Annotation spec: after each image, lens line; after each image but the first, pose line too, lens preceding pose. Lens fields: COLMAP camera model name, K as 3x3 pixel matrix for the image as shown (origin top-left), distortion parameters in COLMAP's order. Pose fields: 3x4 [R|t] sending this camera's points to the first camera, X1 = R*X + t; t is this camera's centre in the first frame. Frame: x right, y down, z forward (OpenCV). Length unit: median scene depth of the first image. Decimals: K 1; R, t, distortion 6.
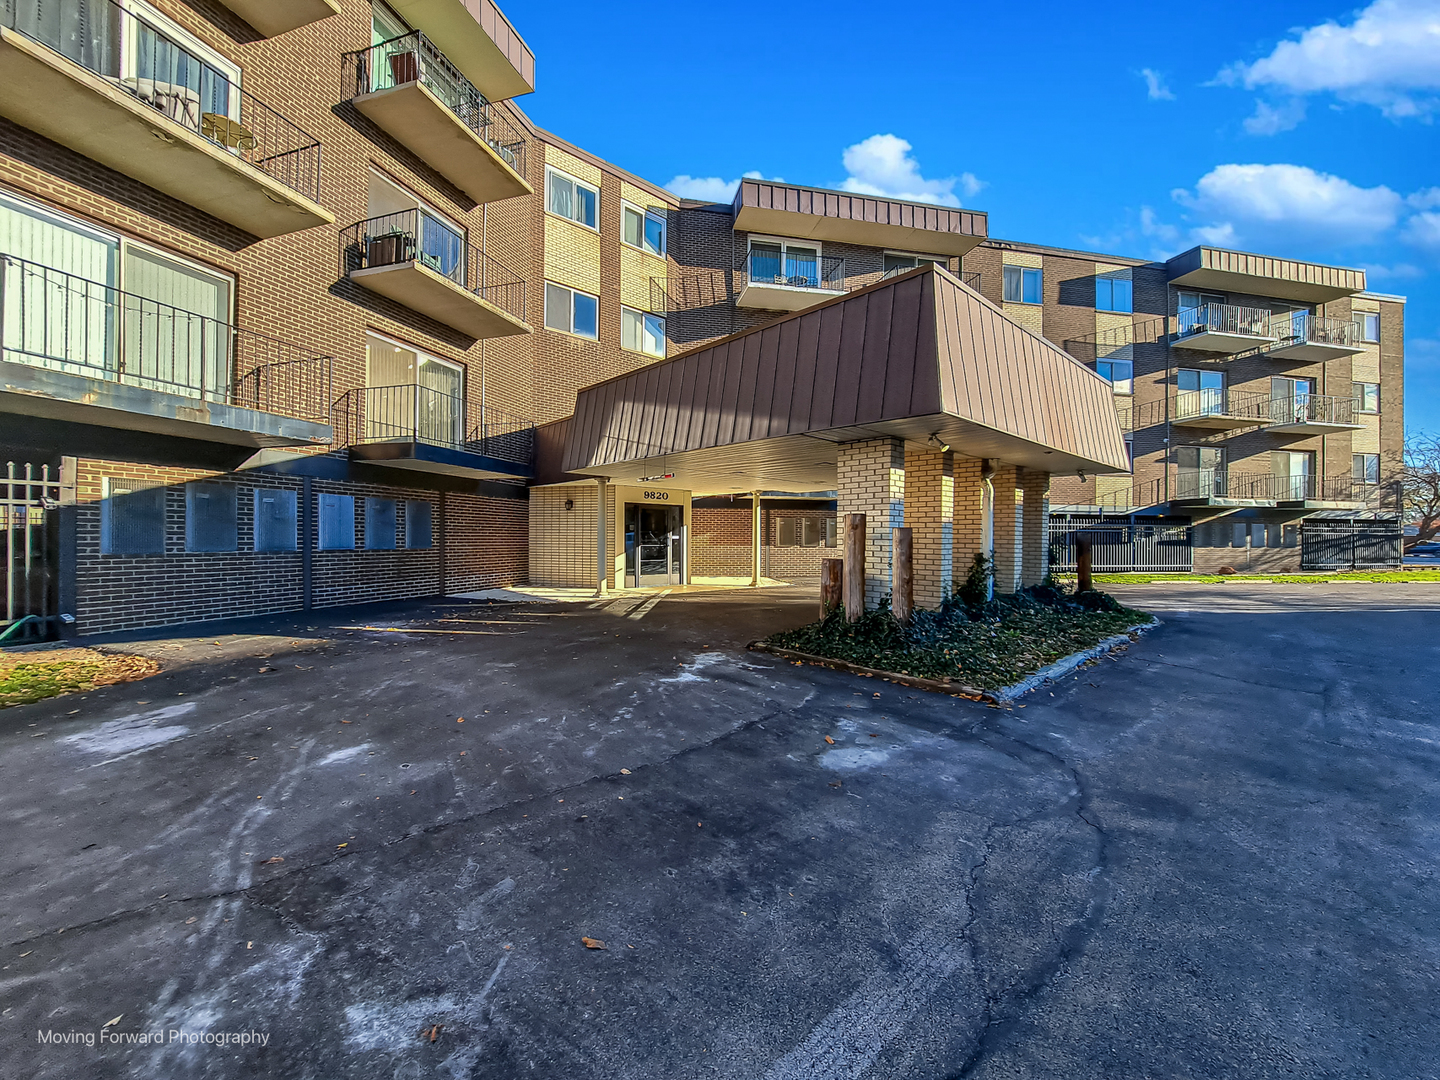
lens RADIAL K [[581.3, 0, 713.2], [0, 581.3, 538.7], [0, 0, 1]] dist [0.000037, 0.000602]
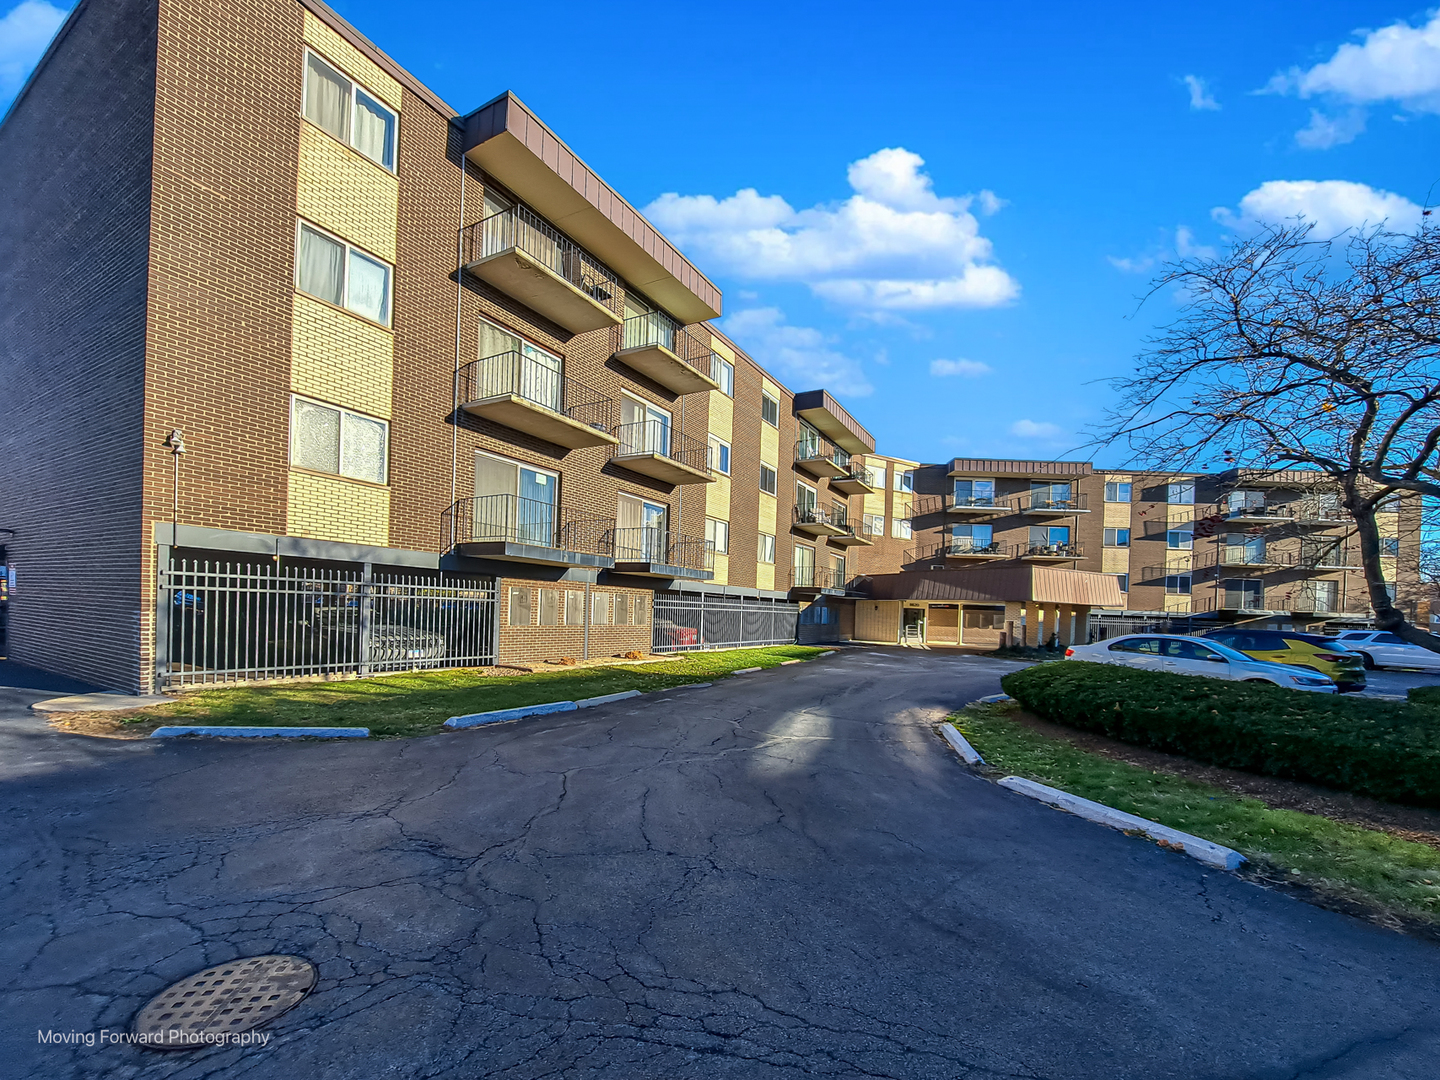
lens RADIAL K [[581.3, 0, 634.9], [0, 581.3, 605.5], [0, 0, 1]] dist [0.000037, 0.000602]
pose [[0.945927, 0.028517, -0.323124, -0.311806], [-0.028789, 0.999578, 0.003938, -0.035397], [0.323100, 0.005577, 0.946348, -1.238111]]
